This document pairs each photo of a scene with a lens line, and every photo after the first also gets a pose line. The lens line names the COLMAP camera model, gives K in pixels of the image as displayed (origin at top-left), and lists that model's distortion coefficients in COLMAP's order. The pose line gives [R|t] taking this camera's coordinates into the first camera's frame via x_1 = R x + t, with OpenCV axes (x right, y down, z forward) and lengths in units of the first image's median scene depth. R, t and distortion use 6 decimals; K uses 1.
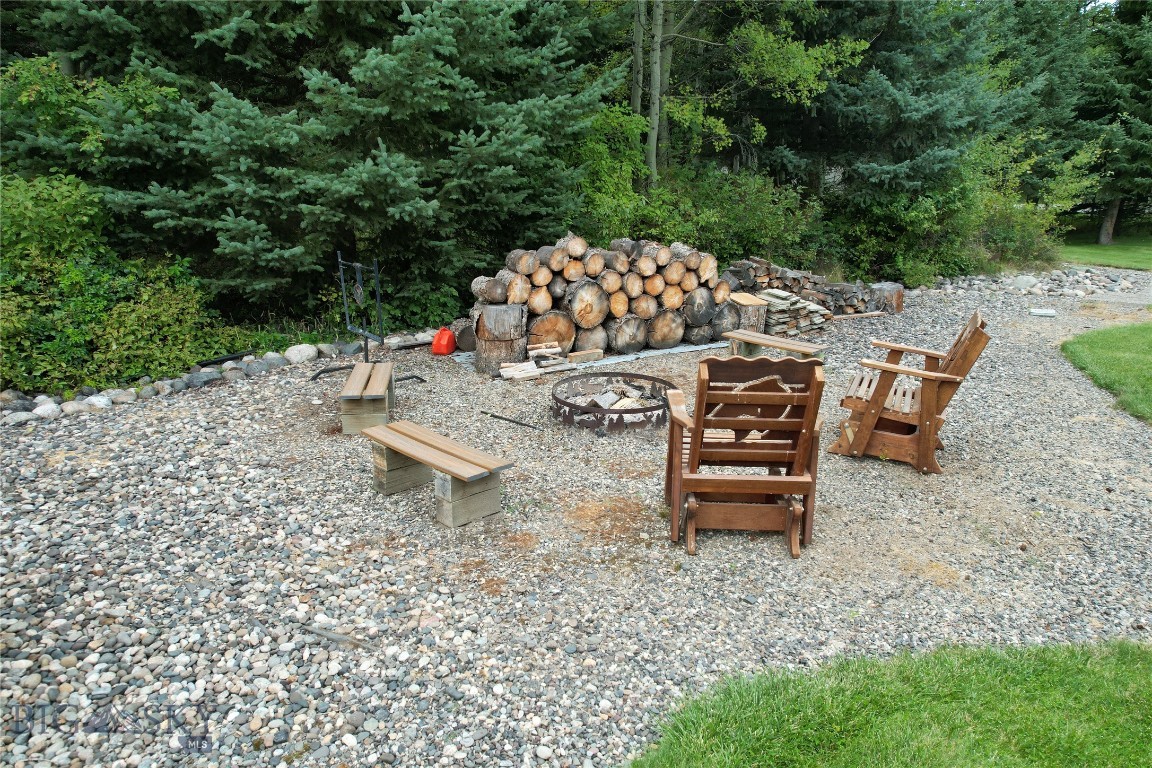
lens RADIAL K [[737.9, 0, 574.8], [0, 737.9, 386.6], [0, 0, 1]] dist [-0.073776, 0.065967]
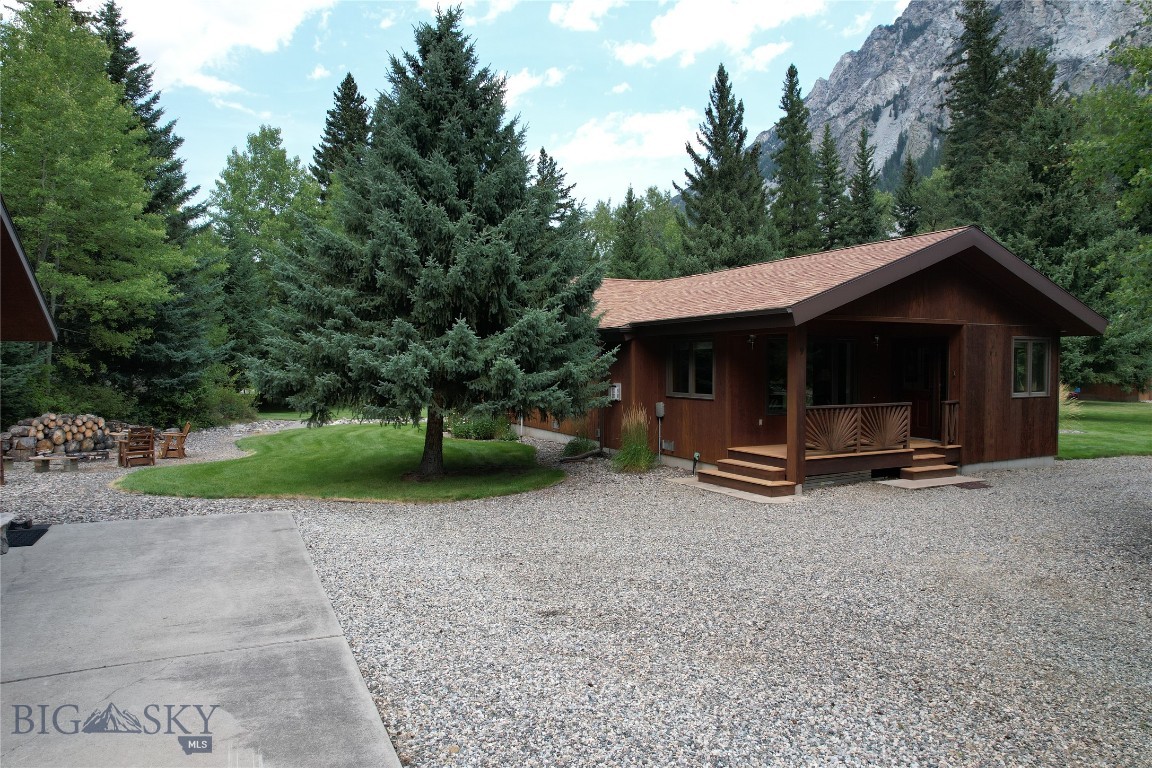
lens RADIAL K [[737.9, 0, 579.7], [0, 737.9, 388.3], [0, 0, 1]] dist [-0.073776, 0.065967]
pose [[0.628383, -0.025102, 0.777499, -0.564613], [0.215558, 0.965959, -0.143030, 0.347755], [-0.747442, 0.257473, 0.612404, -1.448864]]
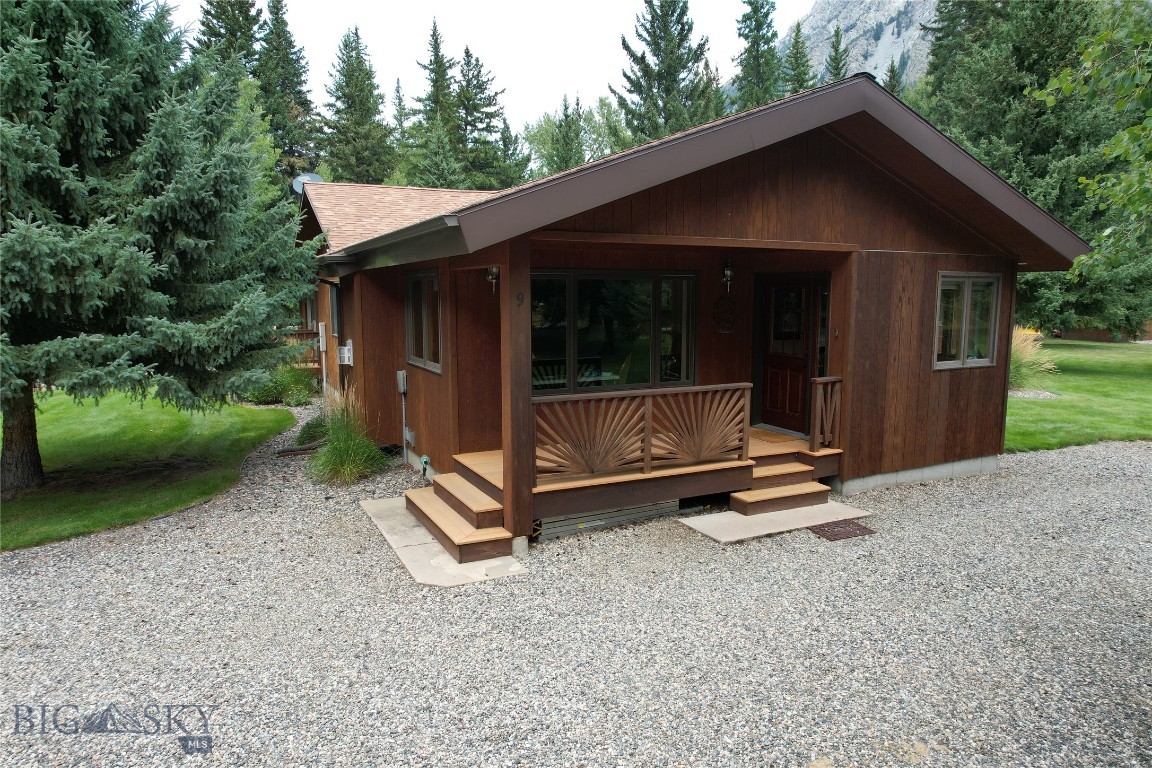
lens RADIAL K [[737.9, 0, 578.0], [0, 737.9, 388.6], [0, 0, 1]] dist [-0.073776, 0.065967]
pose [[0.621203, -0.099776, 0.777272, 0.012717], [0.214511, 0.975628, -0.046201, 0.319176], [-0.753718, 0.195434, 0.627467, -1.438242]]
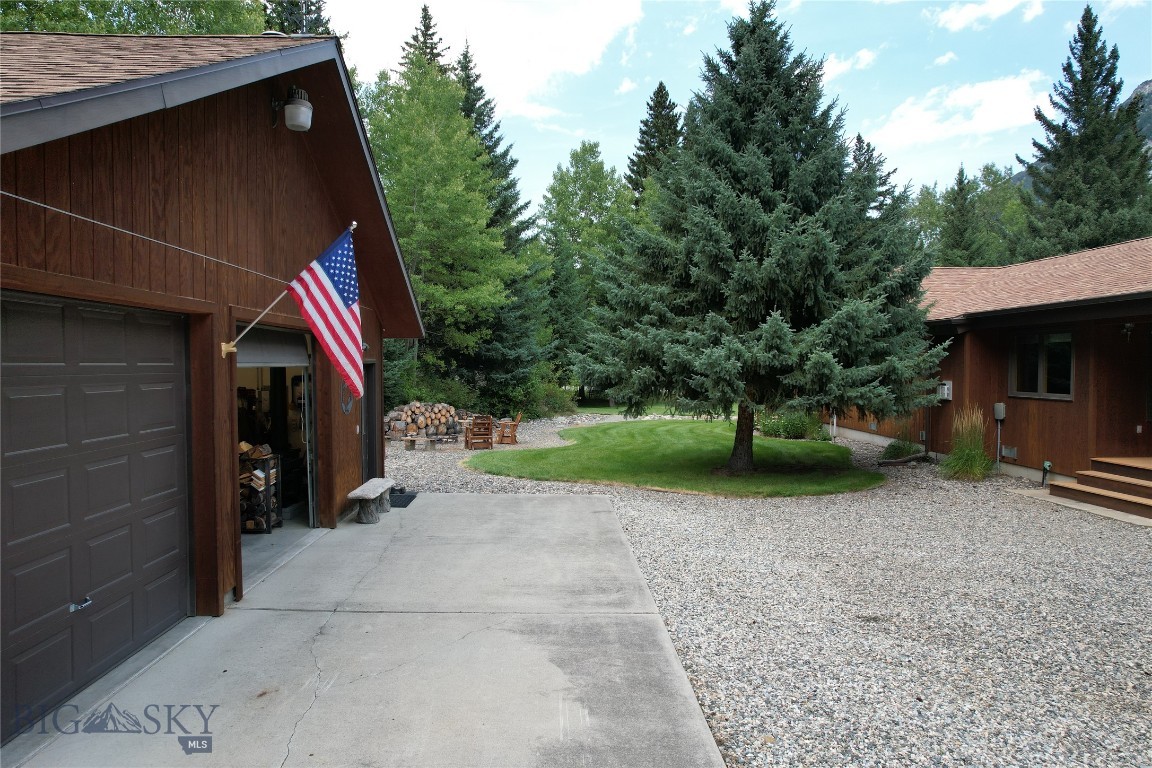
lens RADIAL K [[737.9, 0, 577.8], [0, 737.9, 389.4], [0, 0, 1]] dist [-0.073776, 0.065967]
pose [[0.887490, -0.012980, 0.460644, -0.571724], [0.124974, 0.968922, -0.213476, 0.354972], [-0.443557, 0.247026, 0.861531, -1.440099]]
